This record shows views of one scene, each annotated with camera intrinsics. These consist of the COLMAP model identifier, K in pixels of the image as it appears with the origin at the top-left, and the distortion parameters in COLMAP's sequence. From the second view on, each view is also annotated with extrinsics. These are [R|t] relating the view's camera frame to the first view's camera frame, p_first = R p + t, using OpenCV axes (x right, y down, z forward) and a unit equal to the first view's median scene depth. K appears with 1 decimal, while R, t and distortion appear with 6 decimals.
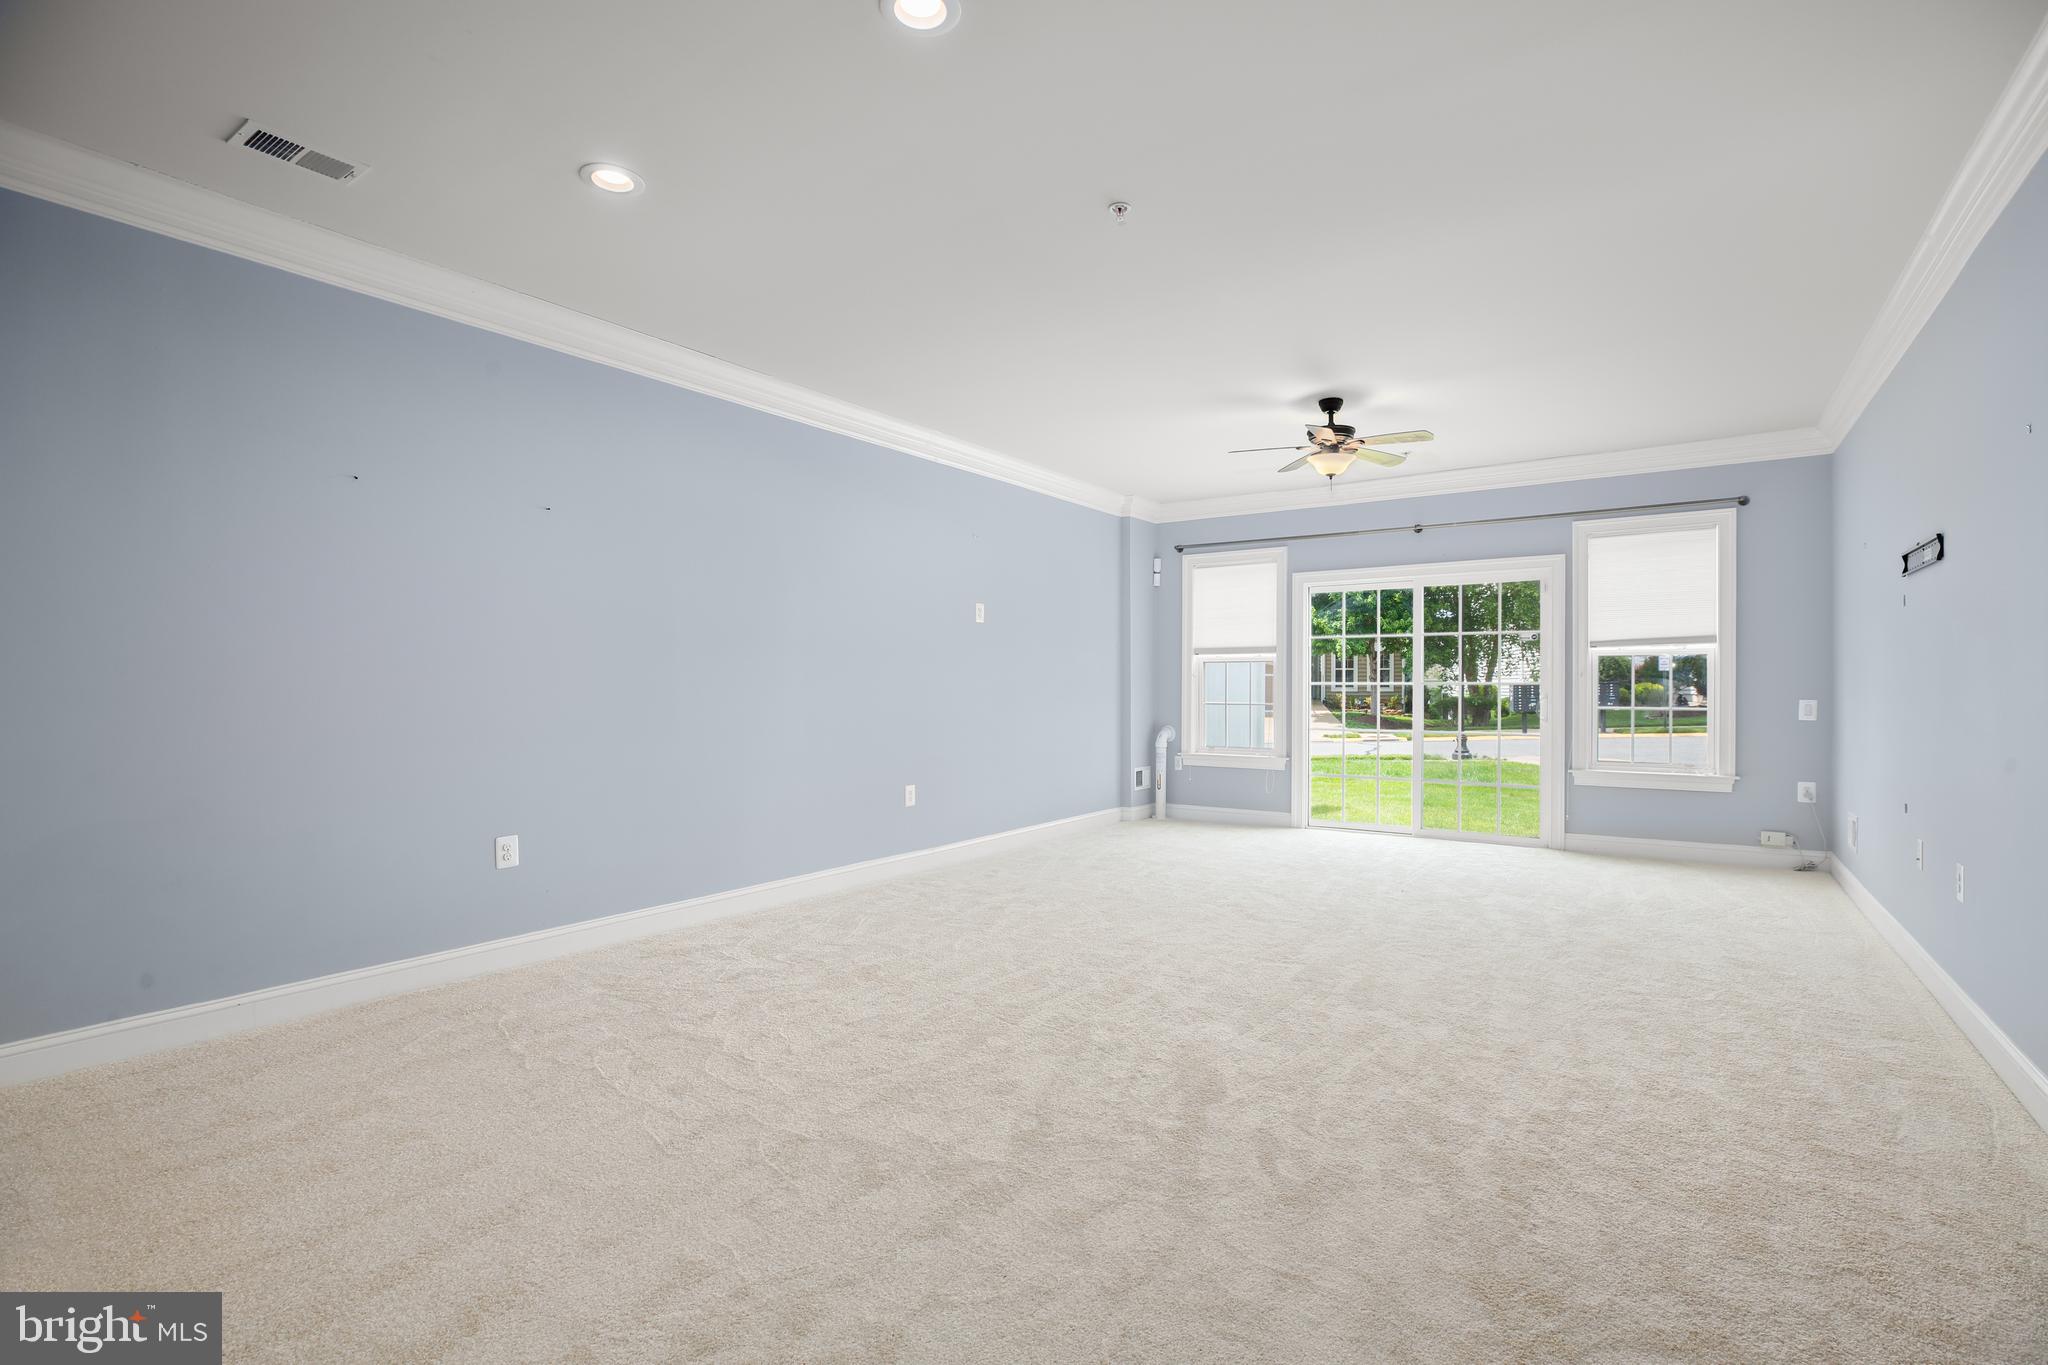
lens RADIAL K [[935.7, 0, 1028.2], [0, 935.7, 689.2], [0, 0, 1]] dist [-0.041114, 0.007710]
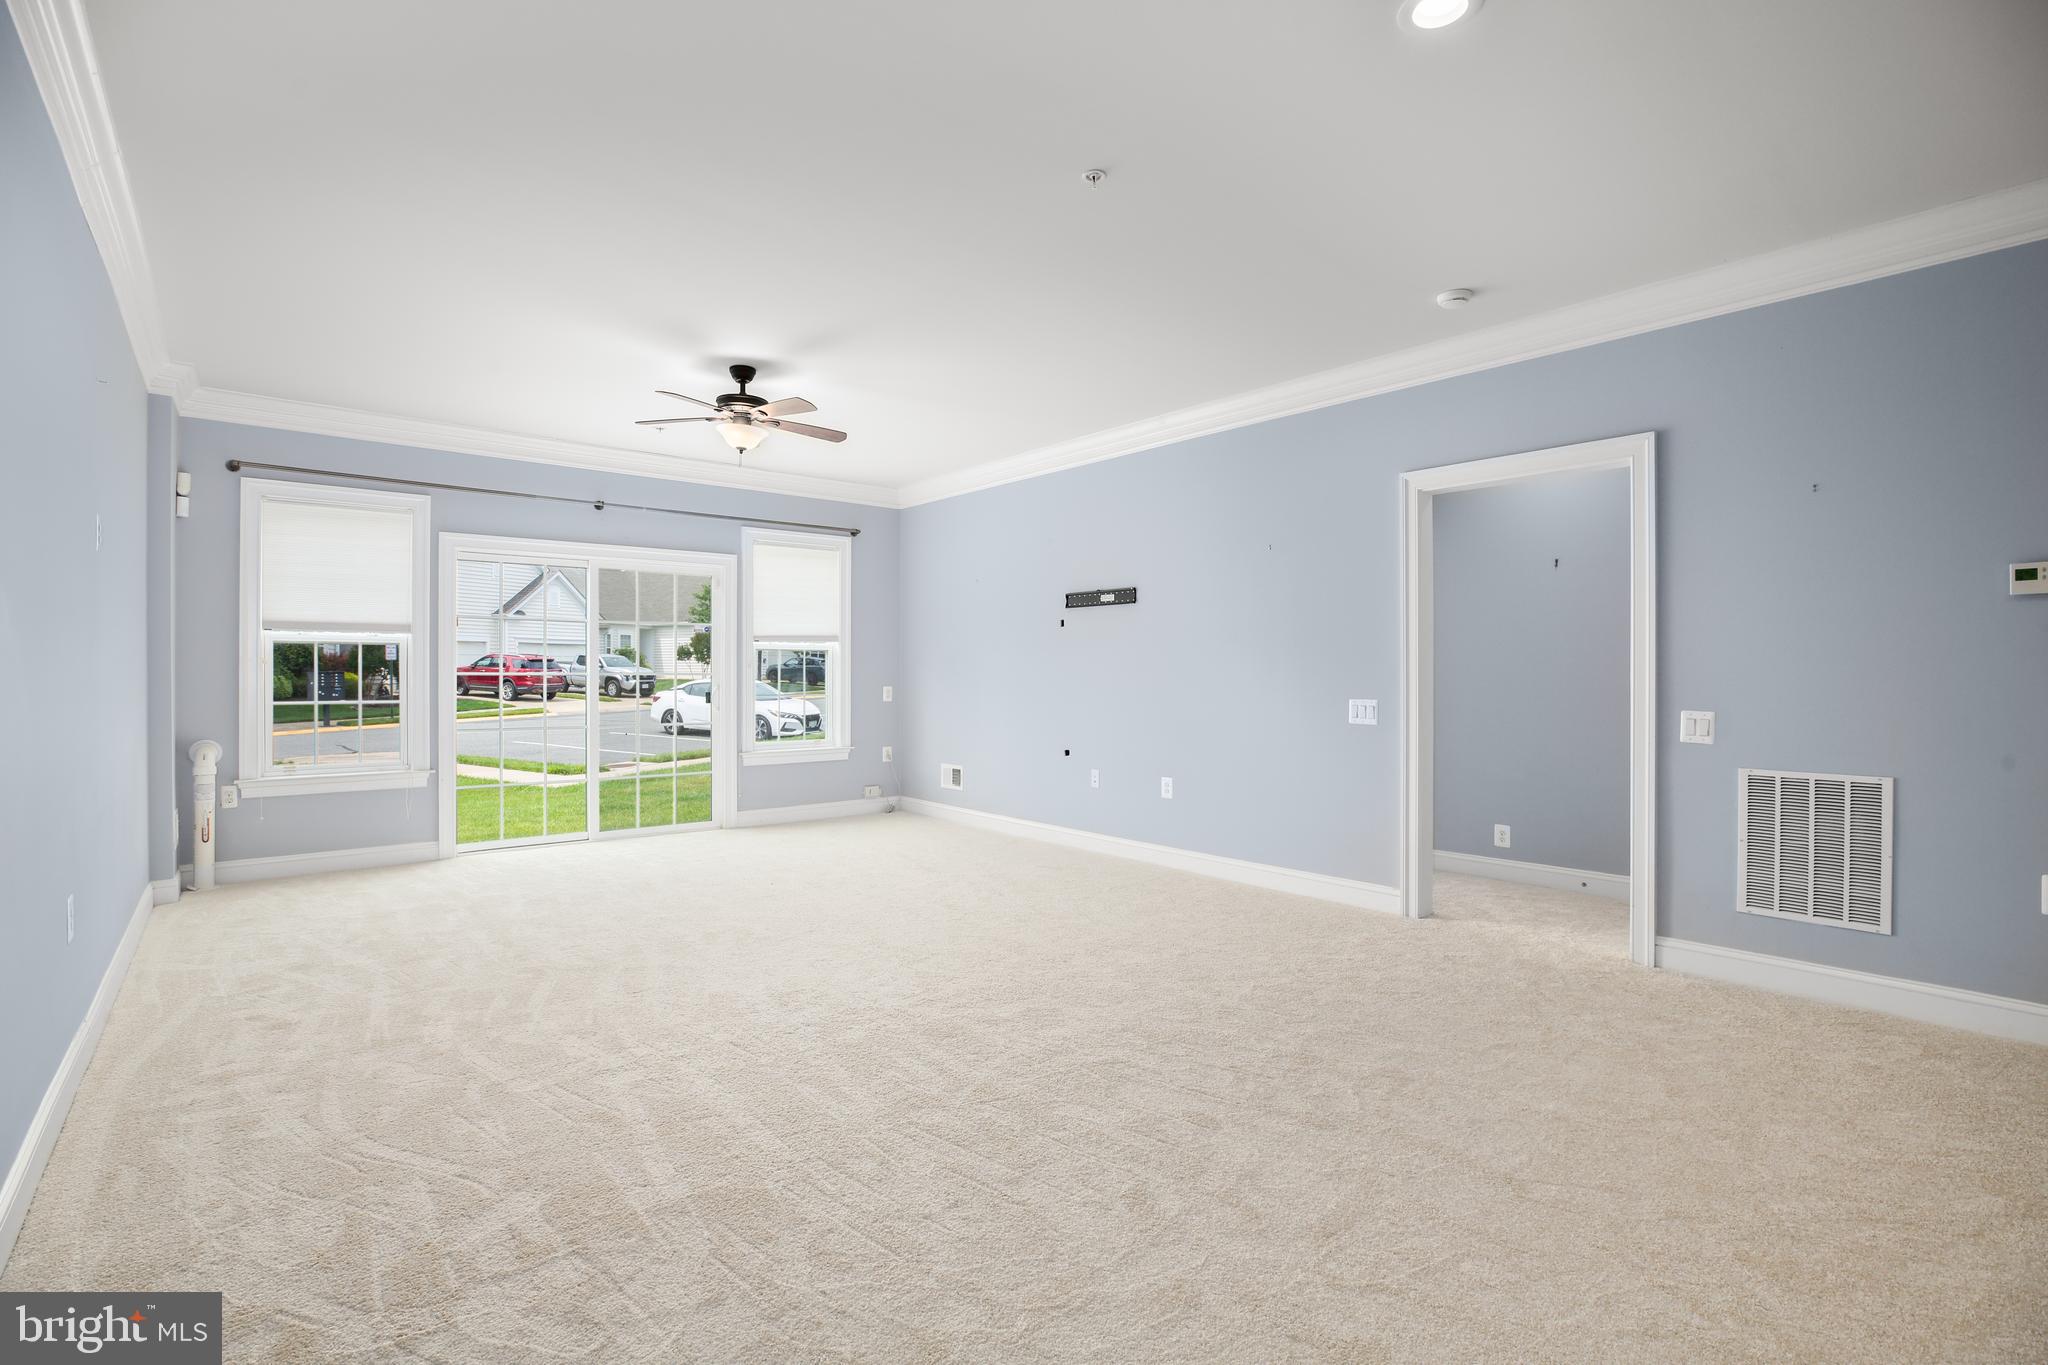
lens RADIAL K [[935.7, 0, 1035.5], [0, 935.7, 677.1], [0, 0, 1]] dist [-0.041114, 0.007710]
pose [[0.247062, -0.002886, 0.968995, -0.365102], [0.004055, 0.999990, 0.001945, -0.003239], [-0.968991, 0.003449, 0.247071, 0.360035]]
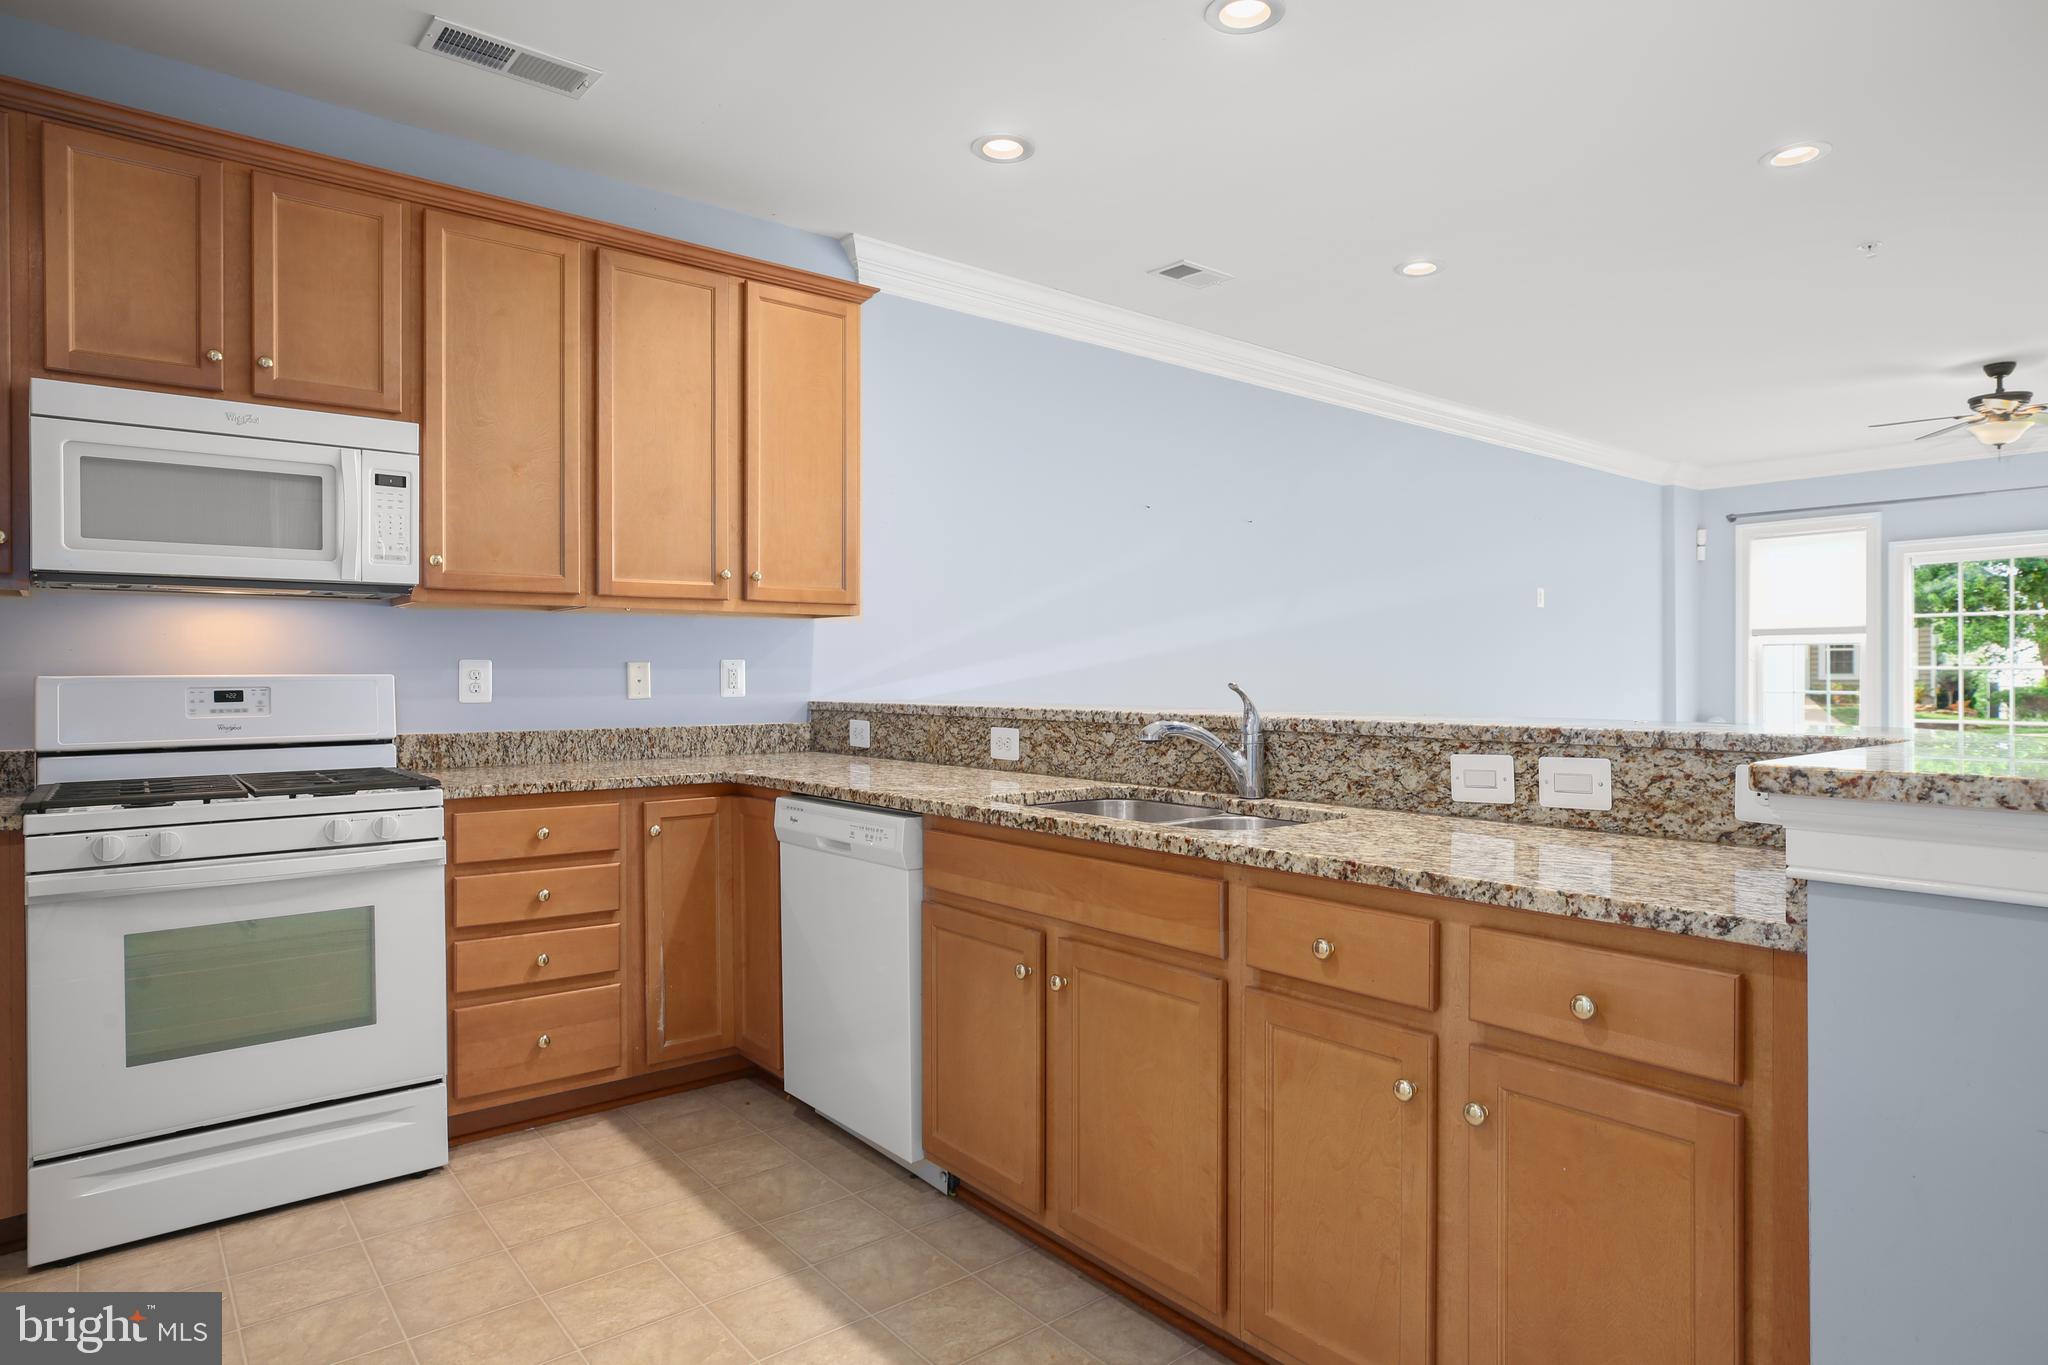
lens RADIAL K [[1155.3, 0, 1042.0], [0, 1155.3, 671.0], [0, 0, 1]] dist [-0.003010, 0.009718]
pose [[0.966706, -0.005233, -0.255837, -0.225287], [0.003407, 0.999965, -0.007579, 0.001795], [0.255868, 0.006455, 0.966690, -0.270610]]
